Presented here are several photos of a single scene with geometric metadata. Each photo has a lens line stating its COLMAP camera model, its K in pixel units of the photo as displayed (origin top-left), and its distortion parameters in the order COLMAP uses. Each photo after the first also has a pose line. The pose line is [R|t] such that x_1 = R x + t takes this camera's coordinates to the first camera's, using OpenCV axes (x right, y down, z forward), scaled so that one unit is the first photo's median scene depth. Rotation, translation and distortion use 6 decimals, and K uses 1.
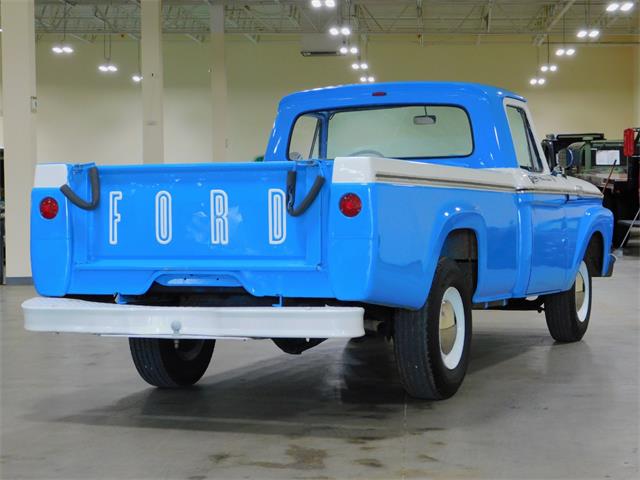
lens RADIAL K [[1485.7, 0, 320.0], [0, 1485.7, 240.0], [0, 0, 1]] dist [-0.063722, -0.186221]
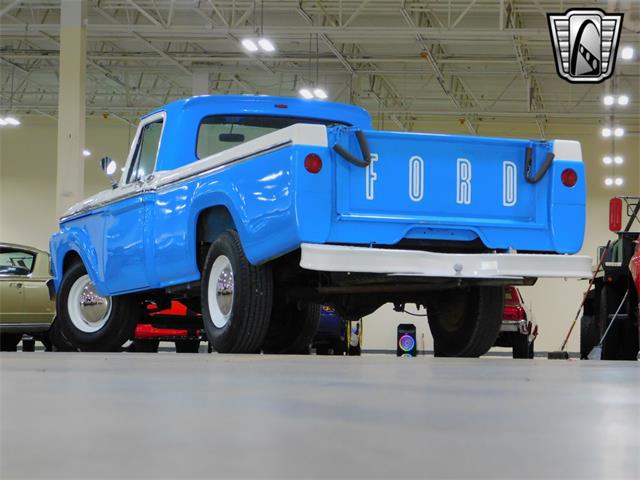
lens RADIAL K [[1875.2, 0, 319.8], [0, 1875.2, 220.5], [0, 0, 1]] dist [0.123828, 1.880891]
pose [[0.699525, 0.075589, 0.710599, -1.190433], [0.000370, 0.994352, -0.106136, 0.172050], [-0.714608, 0.074508, 0.695546, 0.029440]]
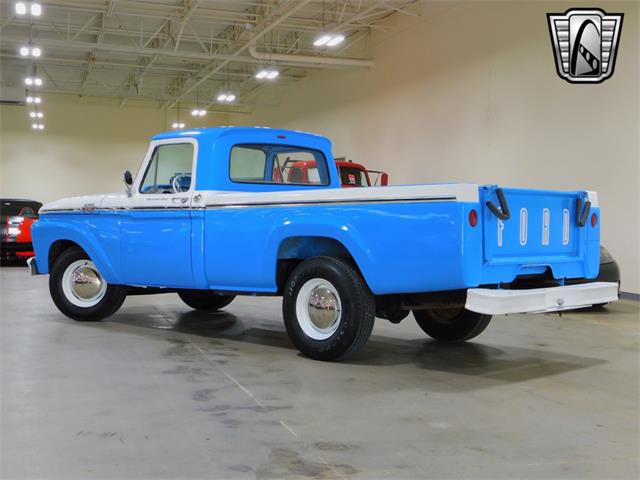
lens RADIAL K [[963.9, 0, 320.0], [0, 963.9, 240.0], [0, 0, 1]] dist [0.039402, 0.030383]
pose [[0.342770, -0.003865, 0.939412, -1.022569], [0.006569, 0.999977, 0.001718, -0.005205], [-0.939397, 0.005582, 0.342787, 0.856472]]
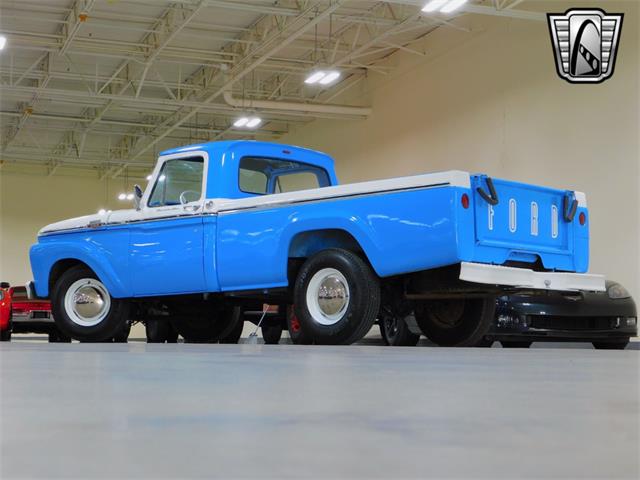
lens RADIAL K [[1353.2, 0, 320.2], [0, 1353.2, 227.3], [0, 0, 1]] dist [0.068551, -0.187396]
pose [[0.325831, 0.101405, 0.939974, -1.499700], [0.014250, 0.993591, -0.112129, 0.153332], [-0.945321, 0.049930, 0.322298, 0.722179]]
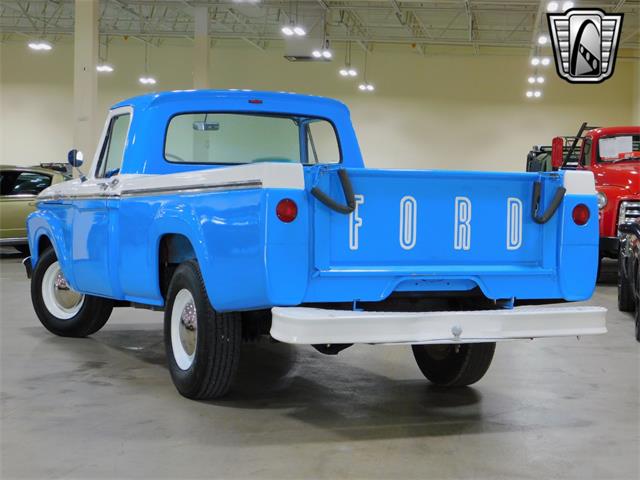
lens RADIAL K [[1353.2, 0, 320.2], [0, 1353.2, 227.3], [0, 0, 1]] dist [0.068551, -0.187396]
pose [[0.687886, 0.009952, 0.725750, -0.795113], [-0.006128, 0.999950, -0.007903, -0.004533], [-0.725793, 0.000989, 0.687913, 0.413007]]
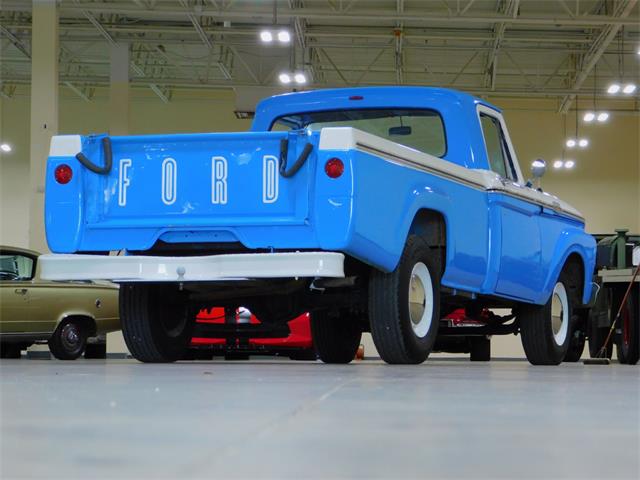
lens RADIAL K [[2372.8, 0, 320.0], [0, 2372.8, 240.0], [0, 0, 1]] dist [0.157205, -3.572548]
pose [[0.999140, 0.023385, 0.034234, -0.050285], [-0.020413, 0.996194, -0.084737, 0.179746], [-0.036085, 0.083965, 0.995815, -0.807227]]
